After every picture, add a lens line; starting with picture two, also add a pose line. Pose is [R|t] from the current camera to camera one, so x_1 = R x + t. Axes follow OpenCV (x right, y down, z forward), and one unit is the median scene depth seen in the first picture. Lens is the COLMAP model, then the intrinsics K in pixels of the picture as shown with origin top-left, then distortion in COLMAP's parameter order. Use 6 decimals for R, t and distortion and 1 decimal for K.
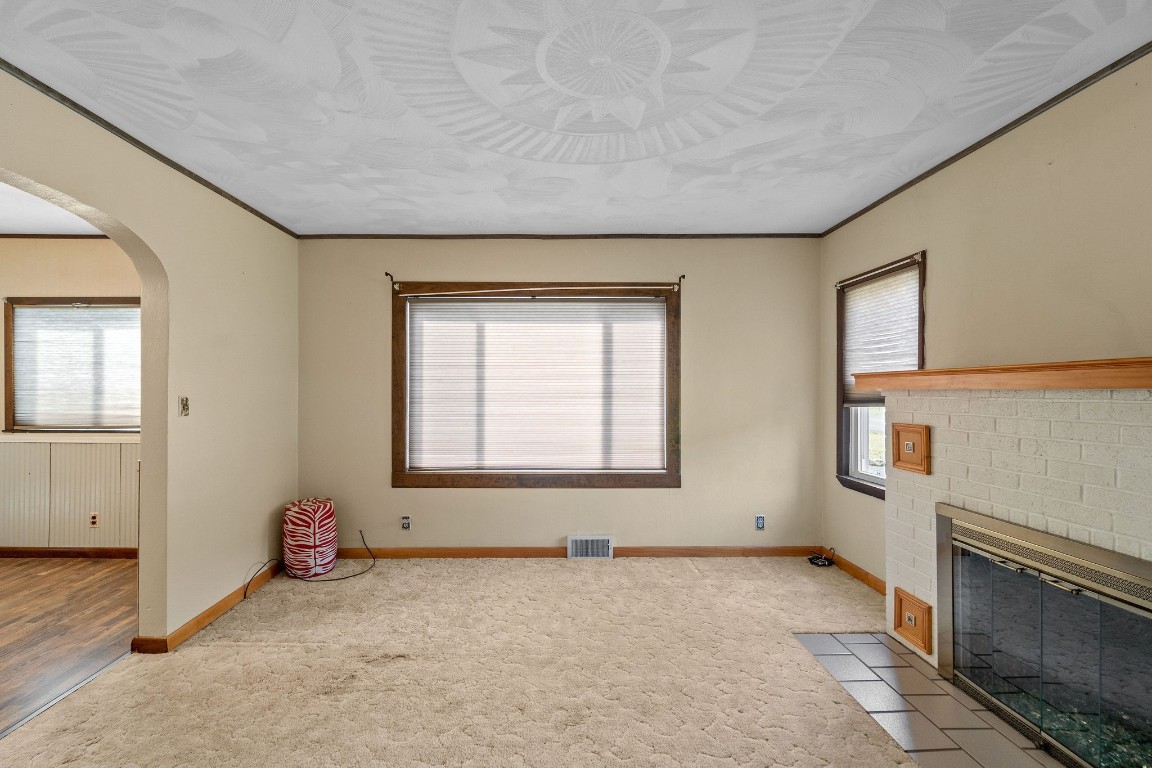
lens RADIAL K [[475.1, 0, 558.2], [0, 475.1, 394.8], [0, 0, 1]] dist [0.011007, -0.003439]
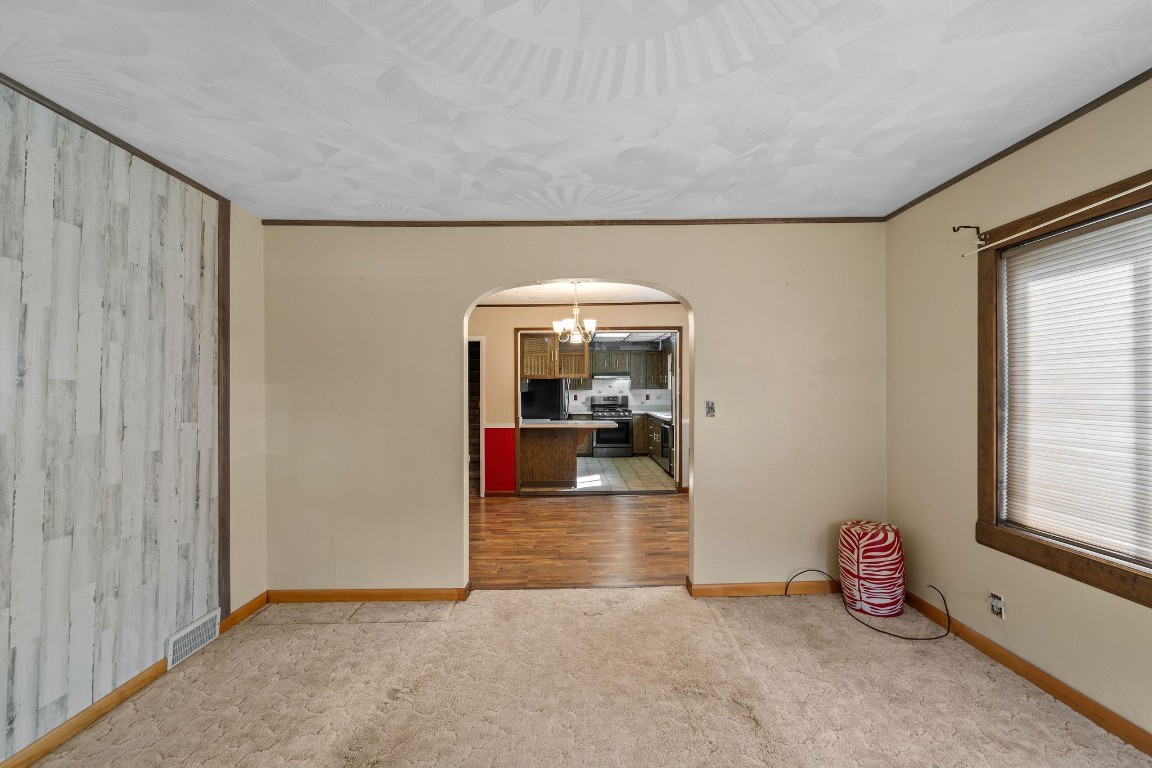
lens RADIAL K [[475.1, 0, 578.1], [0, 475.1, 389.0], [0, 0, 1]] dist [0.011007, -0.003439]
pose [[0.021376, -0.001734, -0.999770, 0.344556], [-0.006325, 0.999978, -0.001870, -0.017986], [0.999752, 0.006364, 0.021365, 0.470202]]
